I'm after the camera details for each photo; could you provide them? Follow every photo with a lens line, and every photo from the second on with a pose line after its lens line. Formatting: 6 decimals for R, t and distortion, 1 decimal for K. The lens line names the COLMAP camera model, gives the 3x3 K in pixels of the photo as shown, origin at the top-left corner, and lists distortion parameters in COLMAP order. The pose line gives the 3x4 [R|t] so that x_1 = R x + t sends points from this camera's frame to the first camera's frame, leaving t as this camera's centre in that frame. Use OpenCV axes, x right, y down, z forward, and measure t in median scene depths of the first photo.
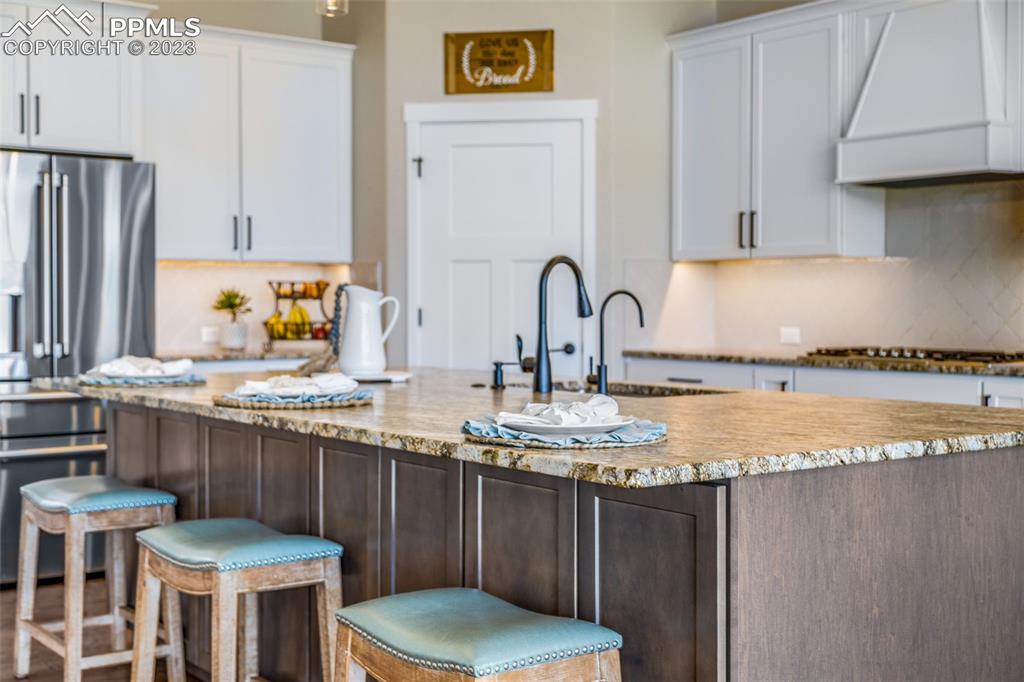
lens RADIAL K [[1324.7, 0, 512.5], [0, 1324.7, 310.3], [0, 0, 1]] dist [0.062236, -0.002557]
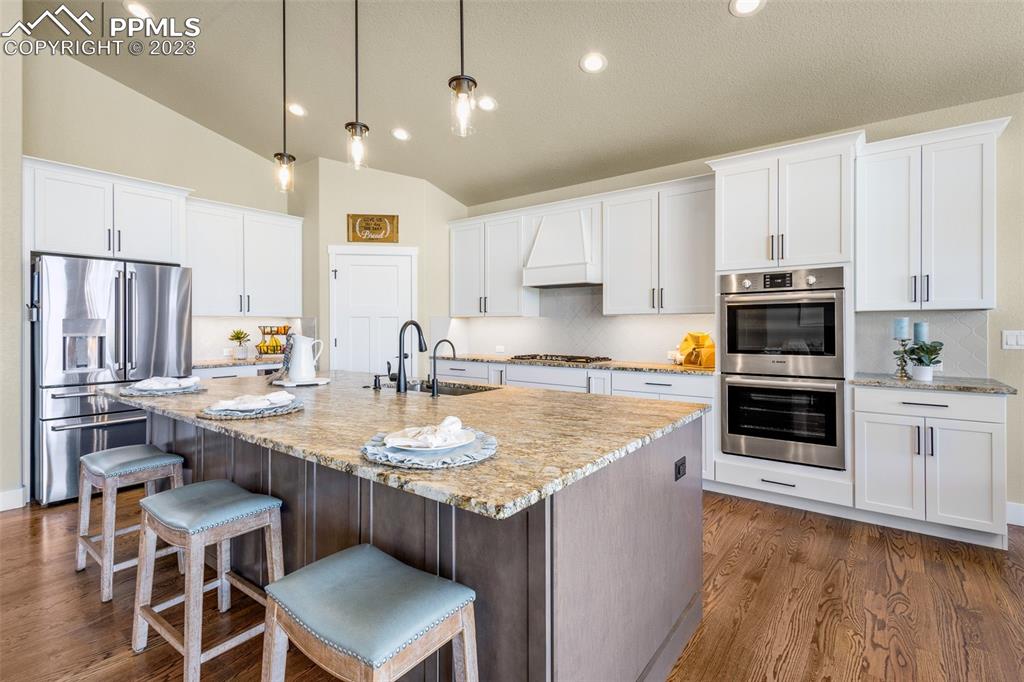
lens RADIAL K [[473.4, 0, 511.8], [0, 473.4, 326.9], [0, 0, 1]] dist [0.017528, 0.000121]
pose [[0.960366, -0.002505, 0.278730, -0.015215], [0.003891, 0.999983, -0.004418, -0.028214], [-0.278714, 0.005327, 0.960359, 0.286741]]
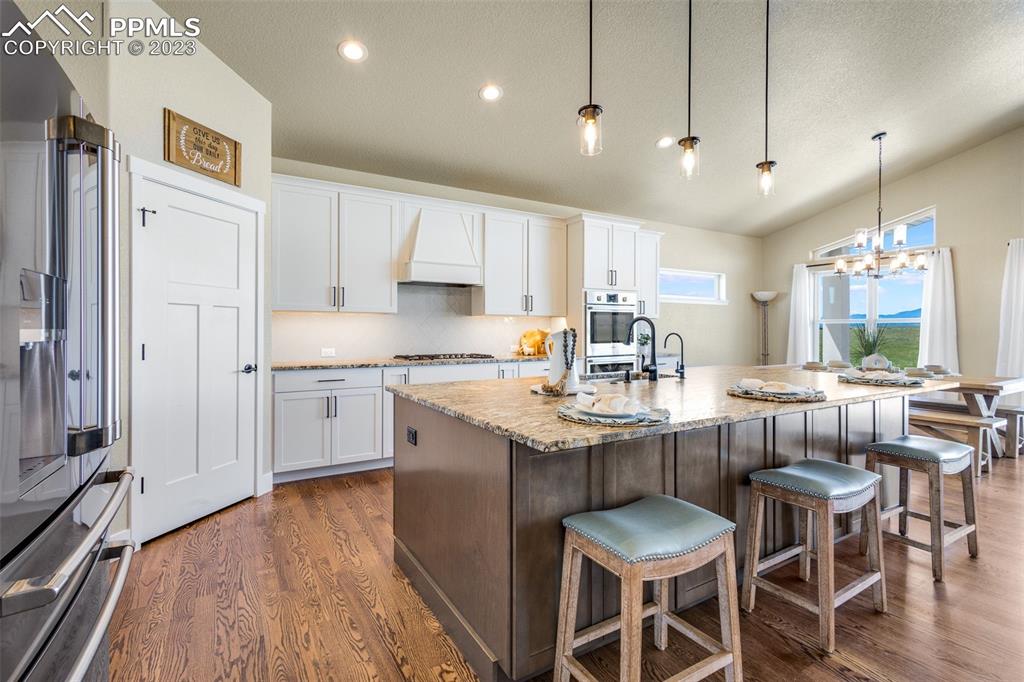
lens RADIAL K [[473.4, 0, 511.8], [0, 473.4, 326.9], [0, 0, 1]] dist [0.017528, 0.000121]
pose [[0.109440, 0.004582, 0.993983, -0.750350], [0.004702, 0.999976, -0.005127, -0.021398], [-0.993982, 0.005234, 0.109416, 1.122396]]
